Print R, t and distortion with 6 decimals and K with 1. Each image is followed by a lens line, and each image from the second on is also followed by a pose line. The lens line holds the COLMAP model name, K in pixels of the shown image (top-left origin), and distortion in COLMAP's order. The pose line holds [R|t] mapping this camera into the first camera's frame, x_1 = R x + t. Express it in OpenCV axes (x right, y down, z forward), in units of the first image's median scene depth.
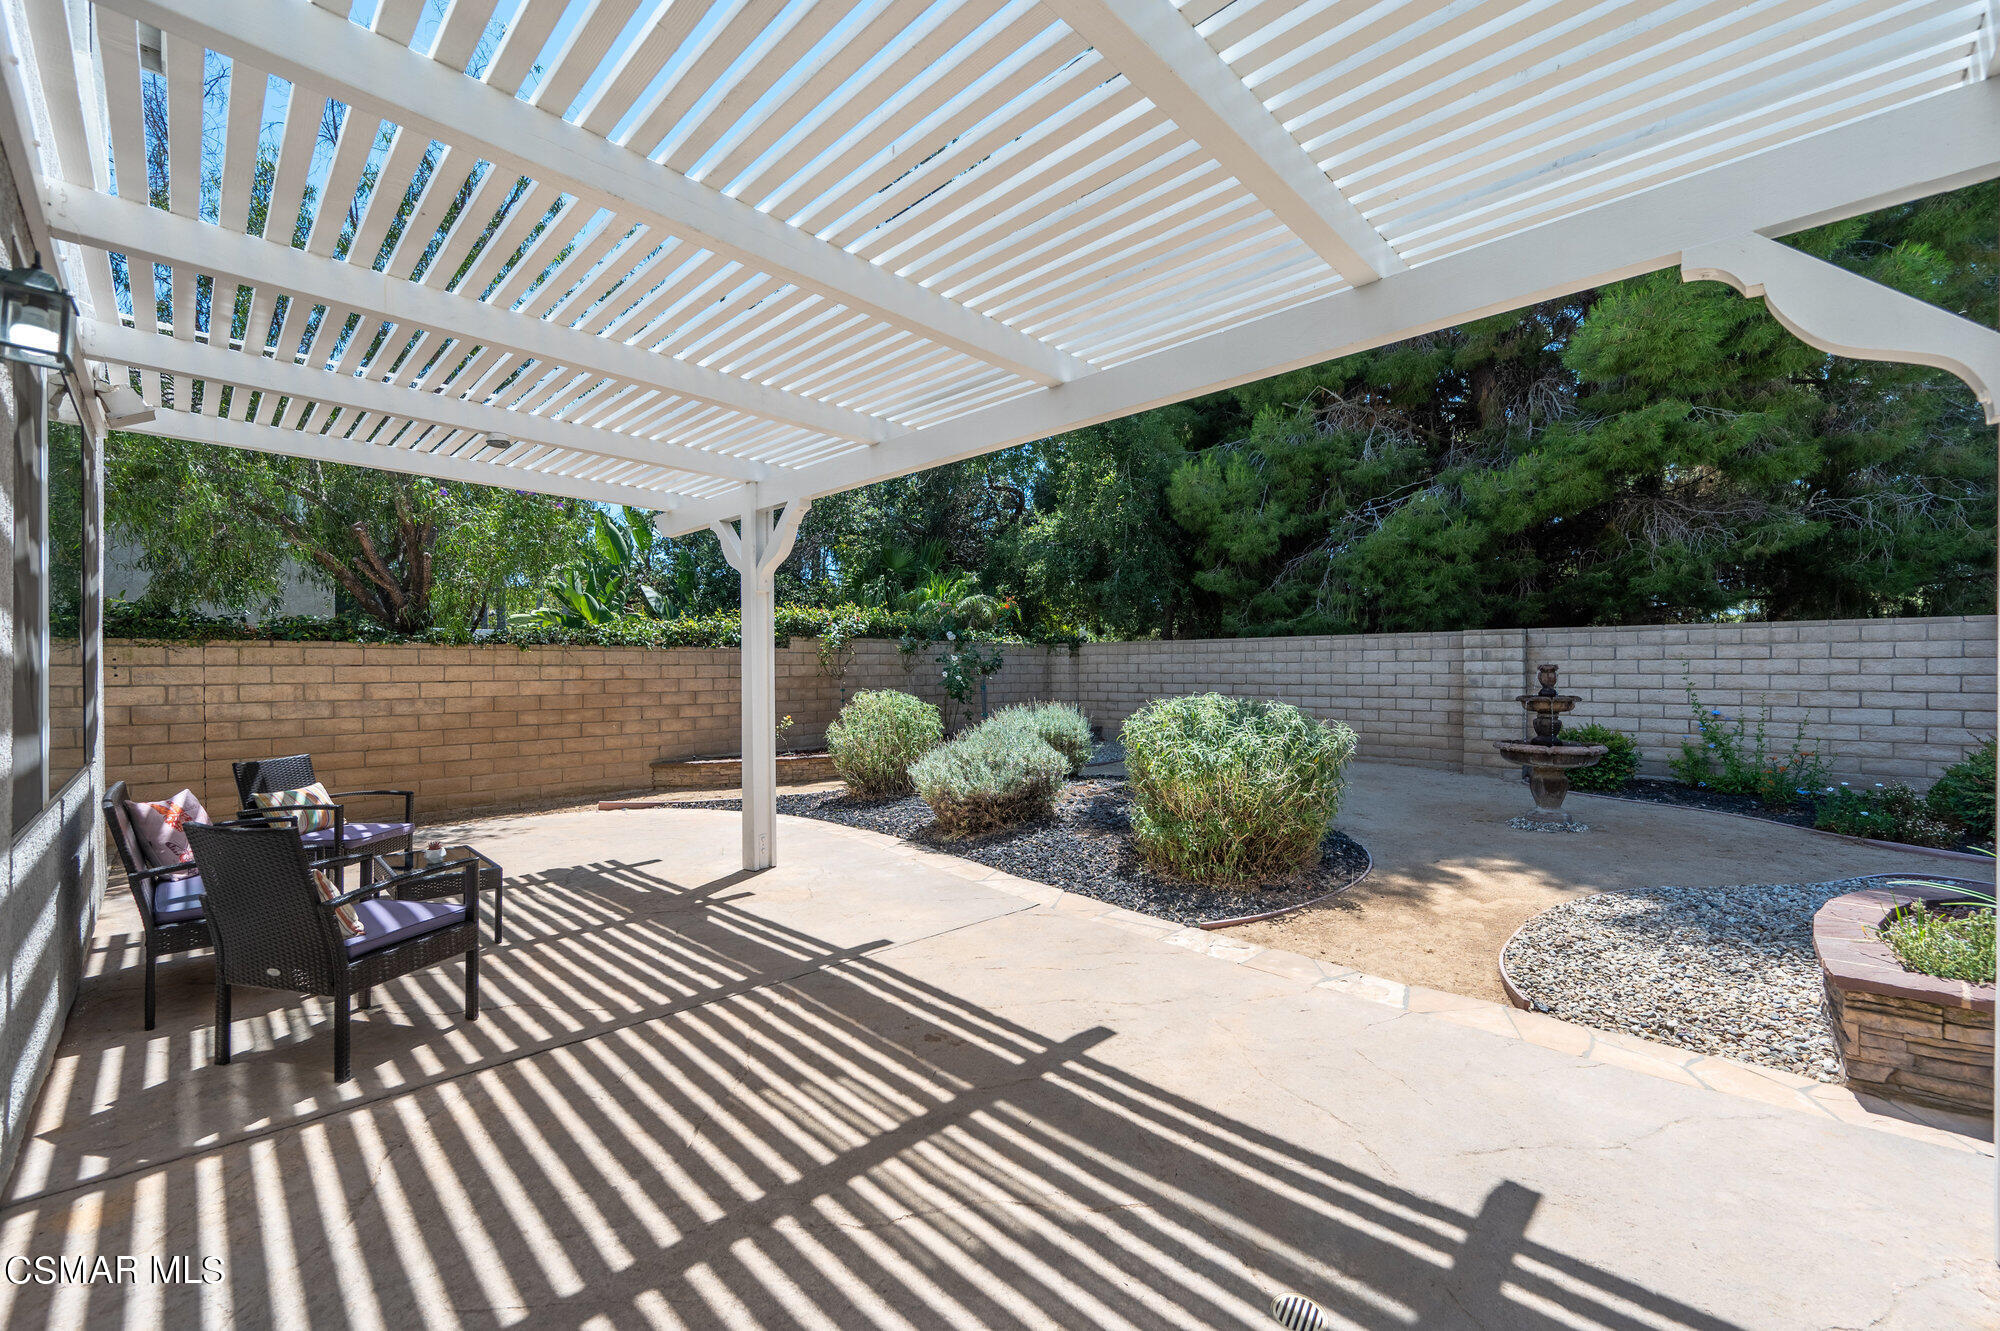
lens RADIAL K [[826.9, 0, 1013.2], [0, 826.9, 651.5], [0, 0, 1]] dist [0.000306, 0.000051]
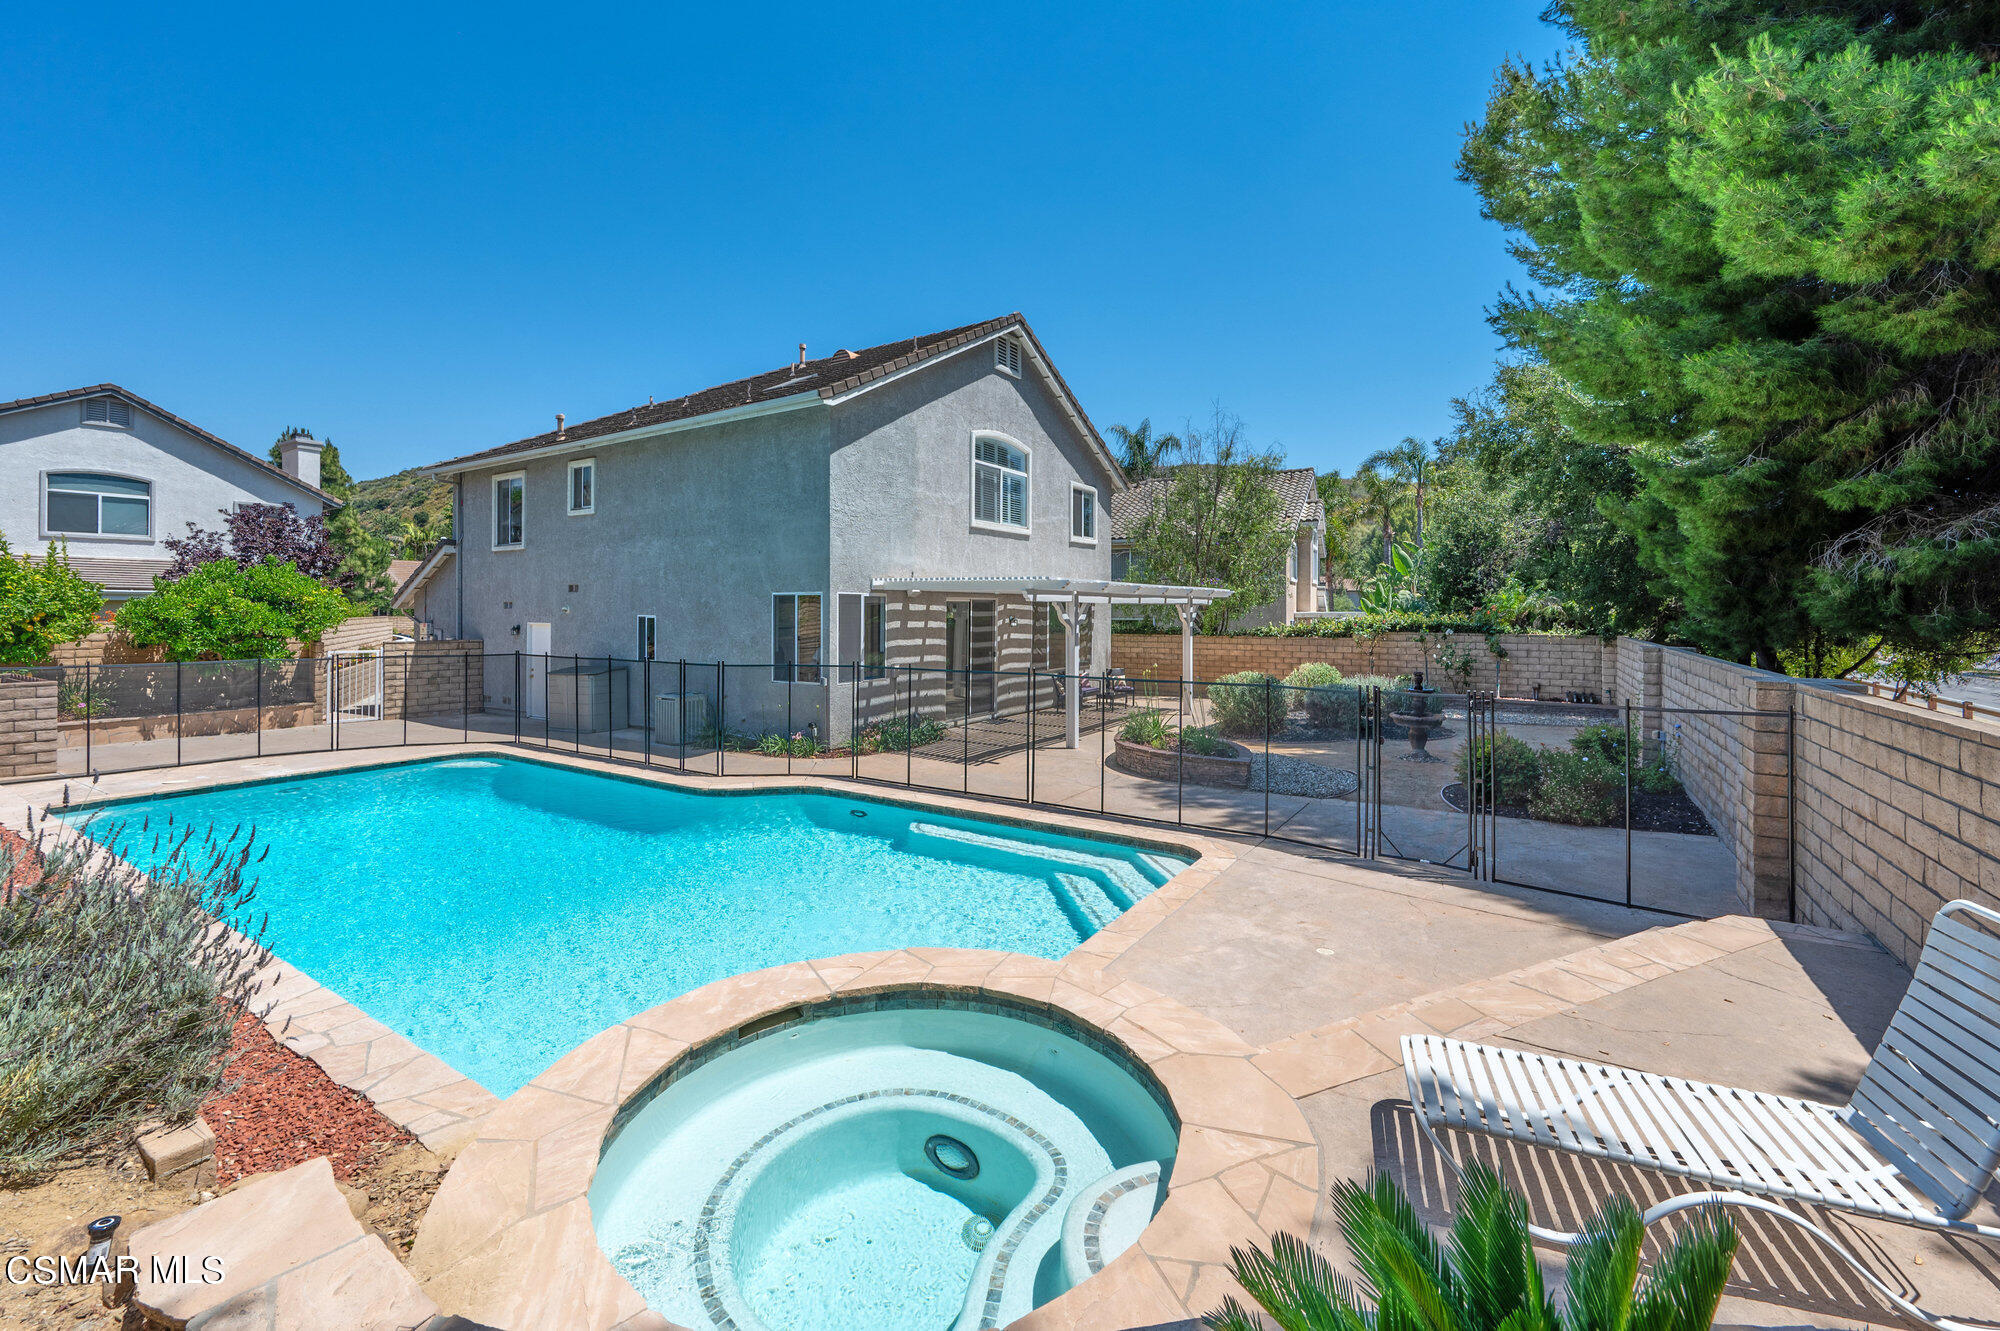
lens RADIAL K [[826.9, 0, 1028.8], [0, 826.9, 604.6], [0, 0, 1]] dist [0.000306, 0.000051]
pose [[0.233530, 0.002238, -0.972347, 1.732534], [0.016213, 0.999849, 0.006196, -0.129911], [0.972214, -0.017211, 0.233459, -0.235778]]
